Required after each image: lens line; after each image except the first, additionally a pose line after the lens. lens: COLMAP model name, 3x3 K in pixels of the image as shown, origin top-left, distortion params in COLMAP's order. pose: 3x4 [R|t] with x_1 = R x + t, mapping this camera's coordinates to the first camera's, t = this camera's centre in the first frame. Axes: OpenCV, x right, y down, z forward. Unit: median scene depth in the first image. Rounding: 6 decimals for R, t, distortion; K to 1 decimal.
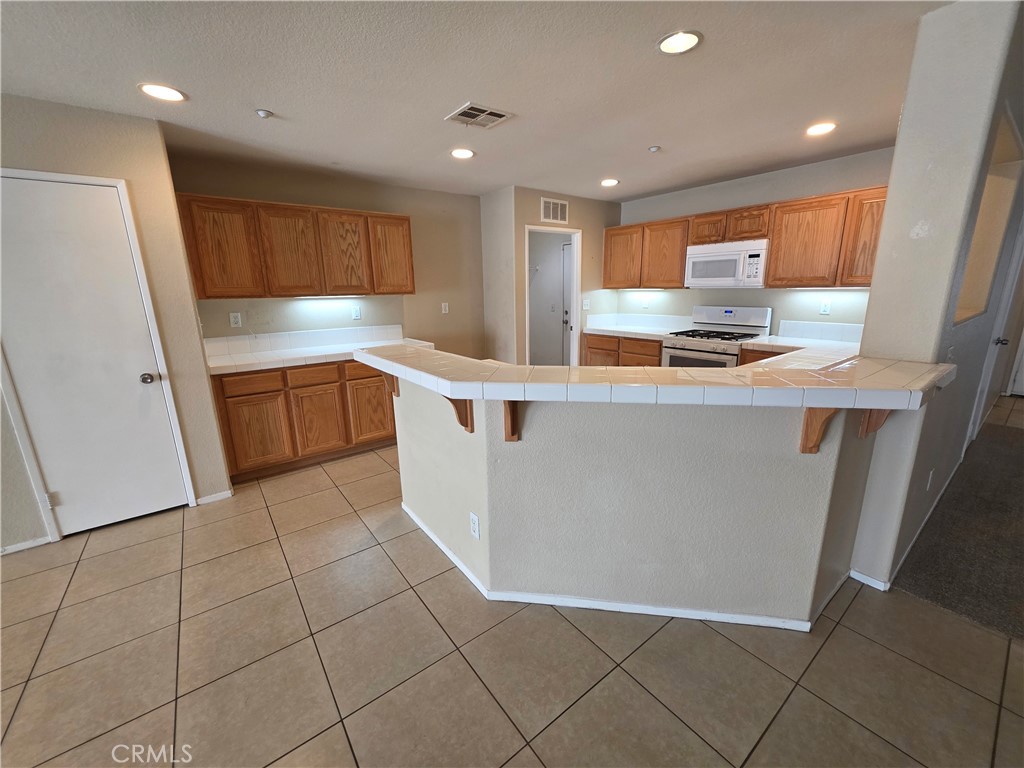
lens RADIAL K [[409.3, 0, 513.3], [0, 409.3, 385.3], [0, 0, 1]] dist [0.000165, 0.000364]
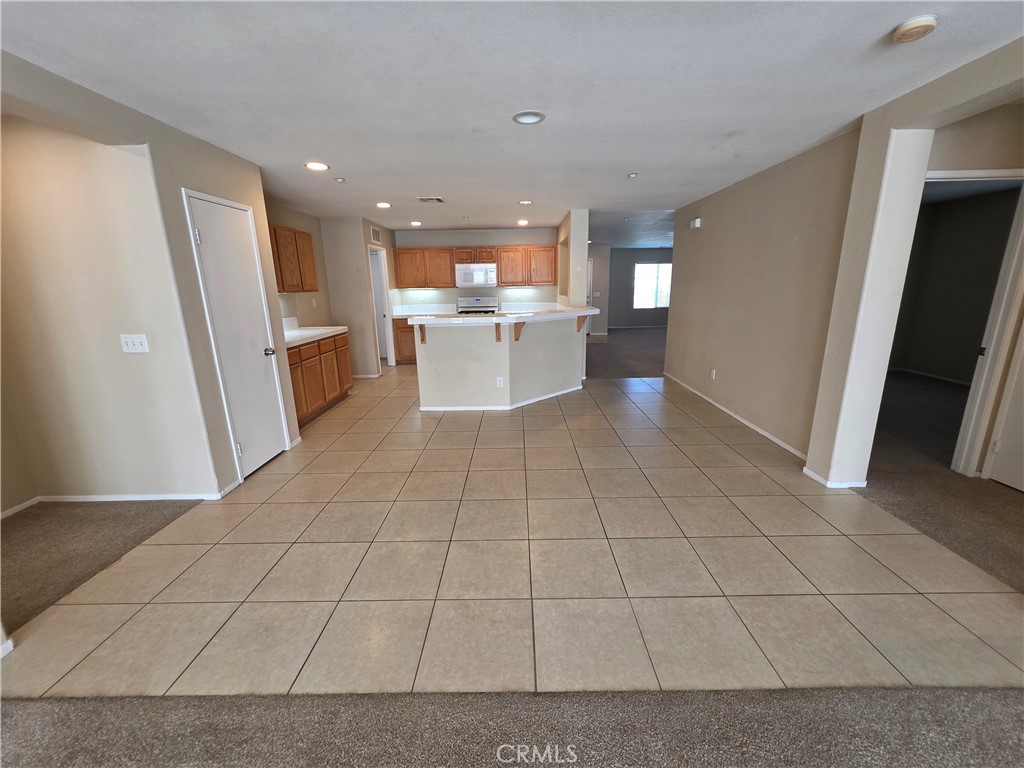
lens RADIAL K [[409.3, 0, 513.3], [0, 409.3, 385.3], [0, 0, 1]] dist [0.000165, 0.000364]
pose [[0.615319, -0.183971, 0.766509, -1.013036], [0.190437, 0.978275, 0.081923, 0.093011], [-0.764929, 0.095563, 0.636987, -0.324005]]
